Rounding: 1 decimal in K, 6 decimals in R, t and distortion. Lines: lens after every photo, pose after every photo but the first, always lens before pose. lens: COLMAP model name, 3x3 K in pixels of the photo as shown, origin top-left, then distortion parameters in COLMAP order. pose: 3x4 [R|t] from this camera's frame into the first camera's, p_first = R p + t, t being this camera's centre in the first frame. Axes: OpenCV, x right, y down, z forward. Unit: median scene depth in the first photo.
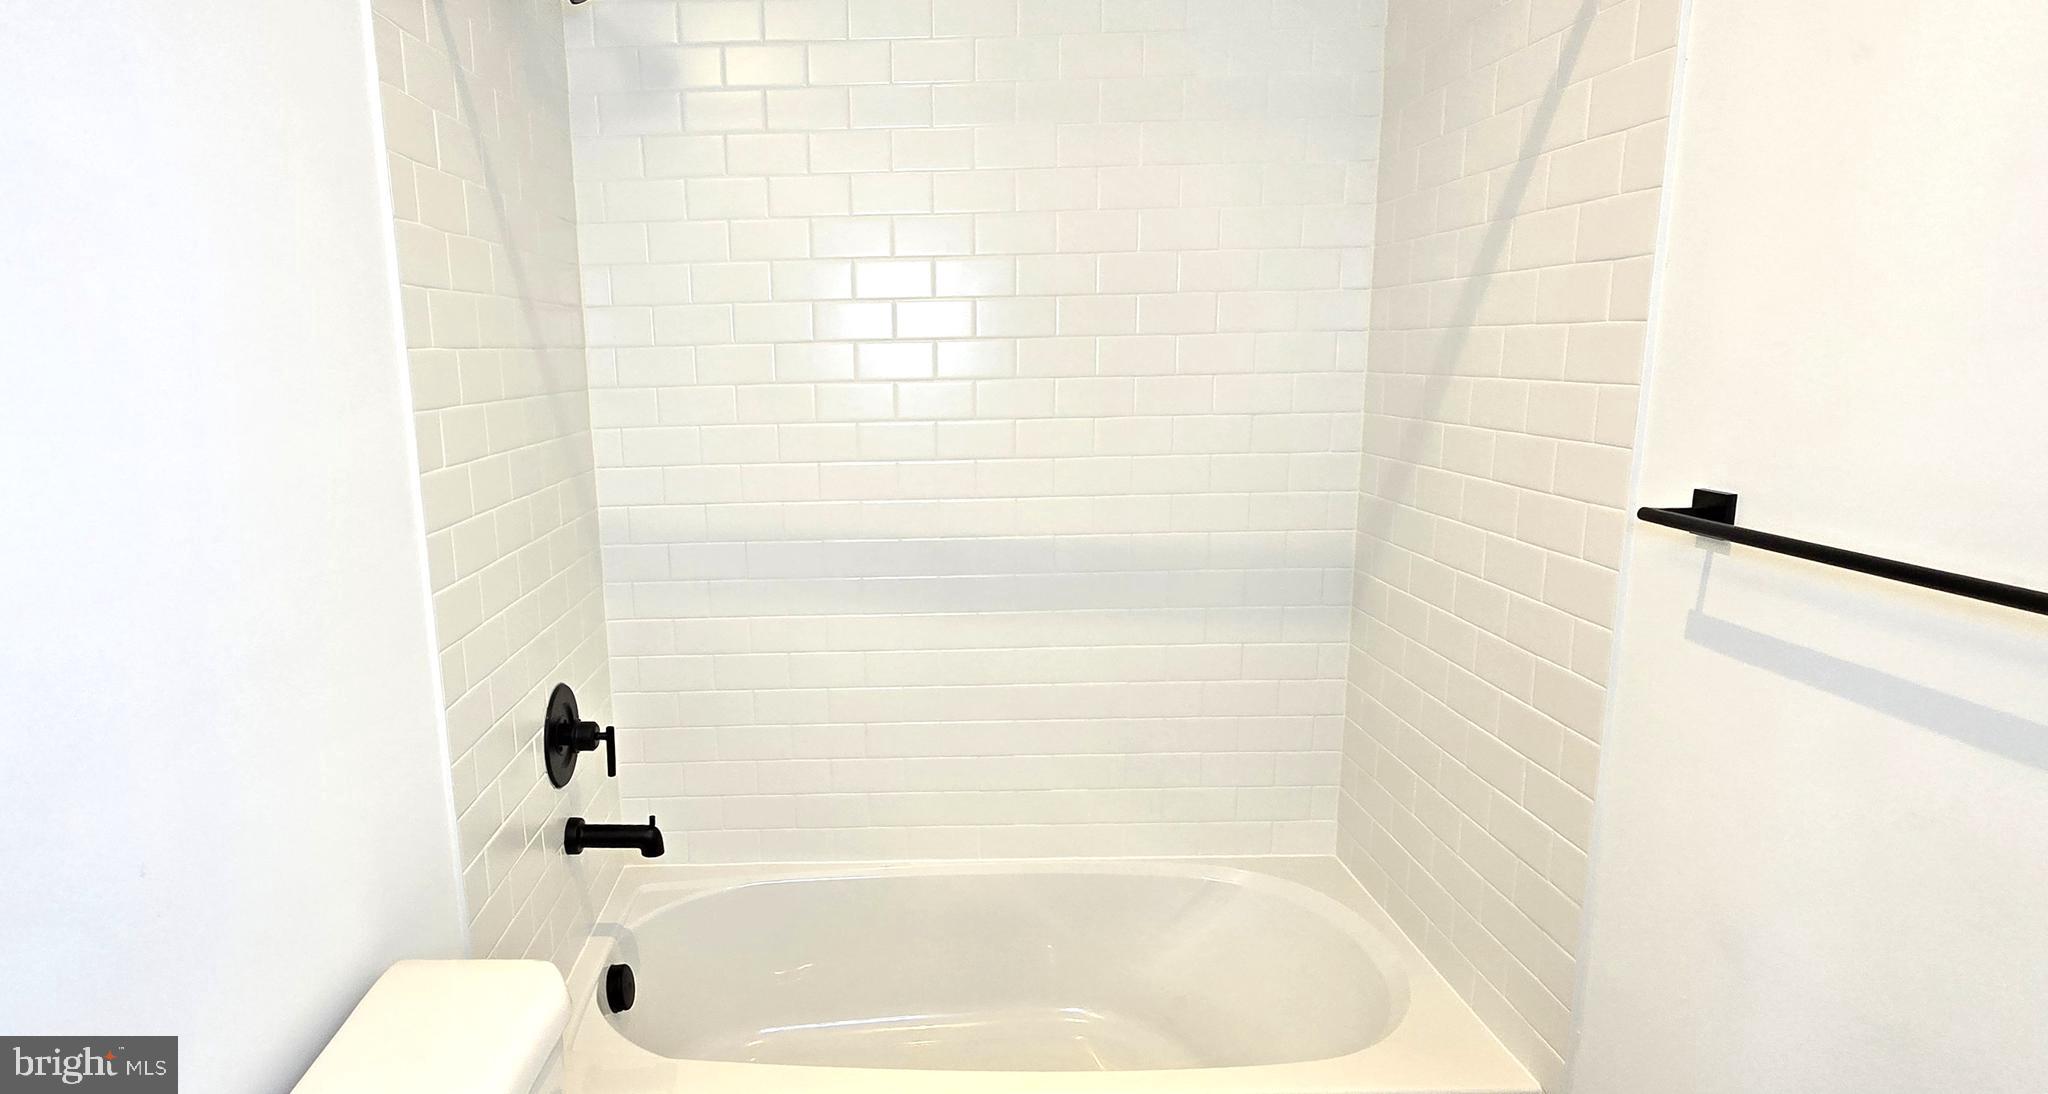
lens RADIAL K [[1048.8, 0, 874.8], [0, 1048.8, 548.4], [0, 0, 1]] dist [0.001364, 0.000073]
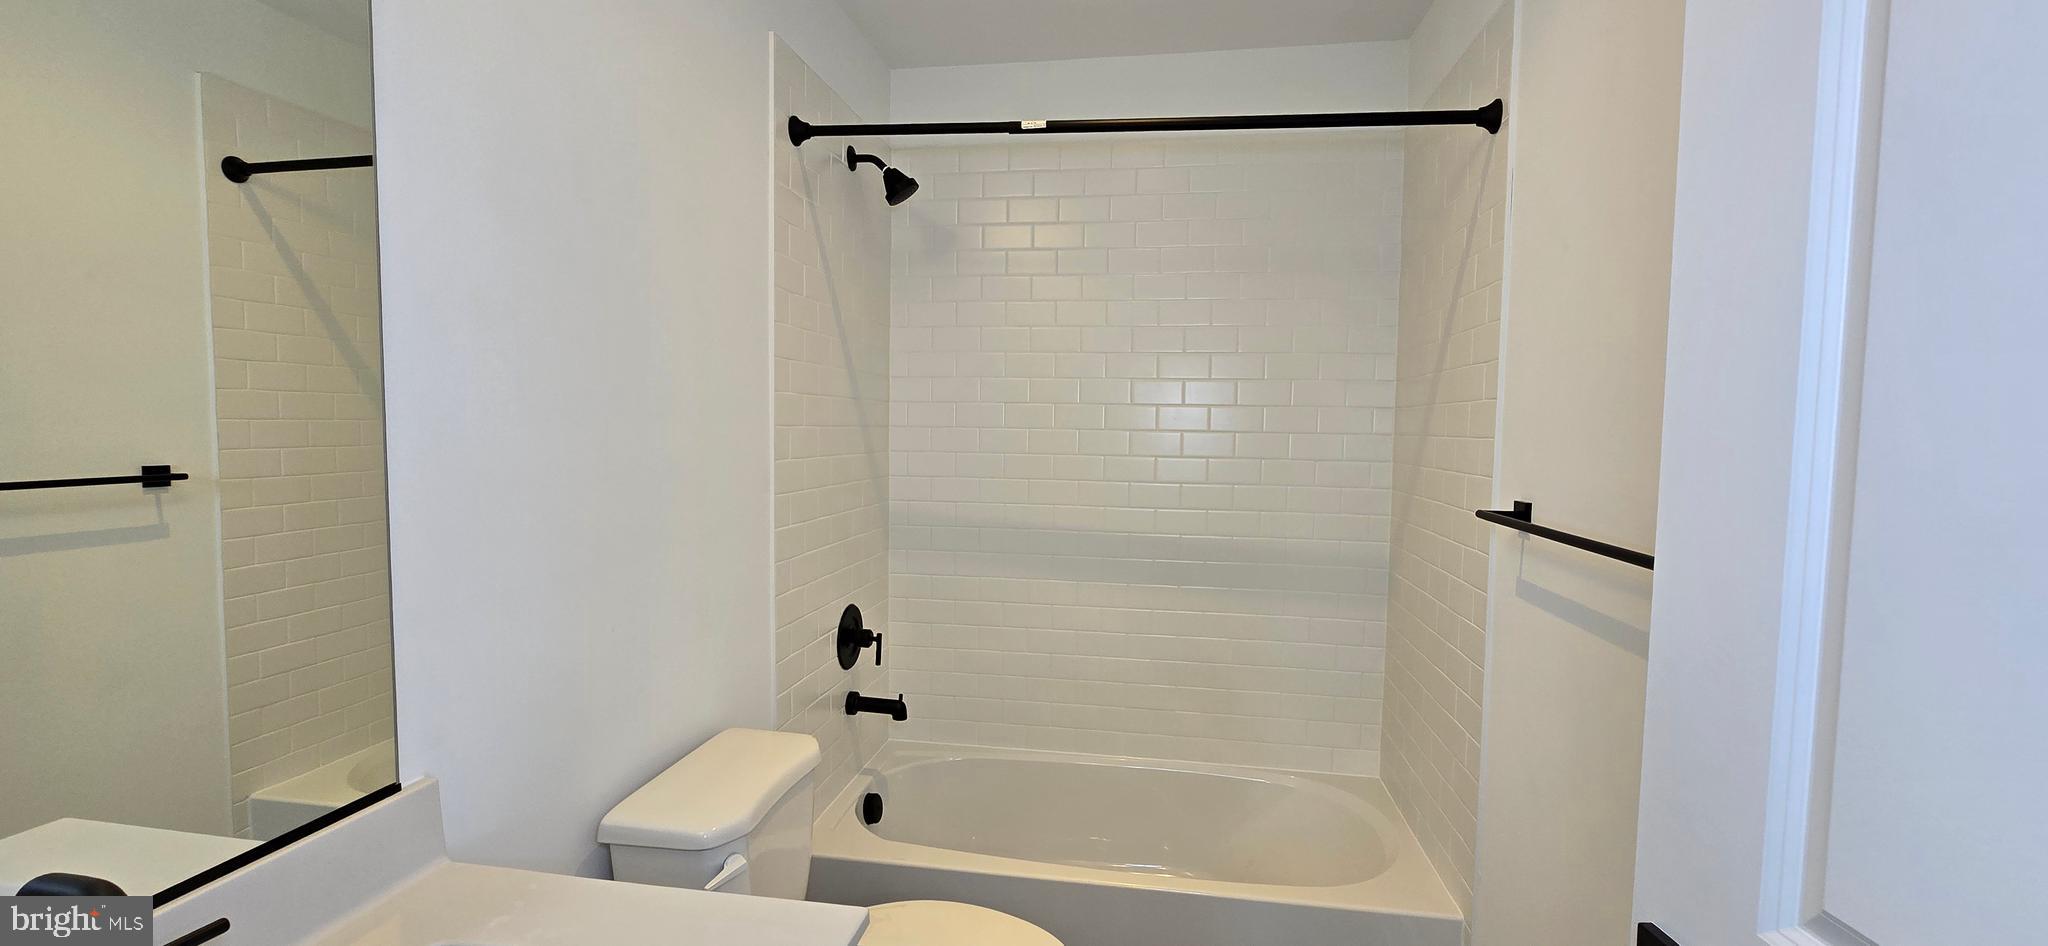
lens RADIAL K [[846.3, 0, 1037.8], [0, 846.3, 480.0], [0, 0, 1]] dist [0.000279, 0.000108]
pose [[0.988176, 0.047098, -0.145913, 0.159747], [-0.065202, 0.990400, -0.121890, 0.078675], [0.138772, 0.129963, 0.981760, -0.256919]]
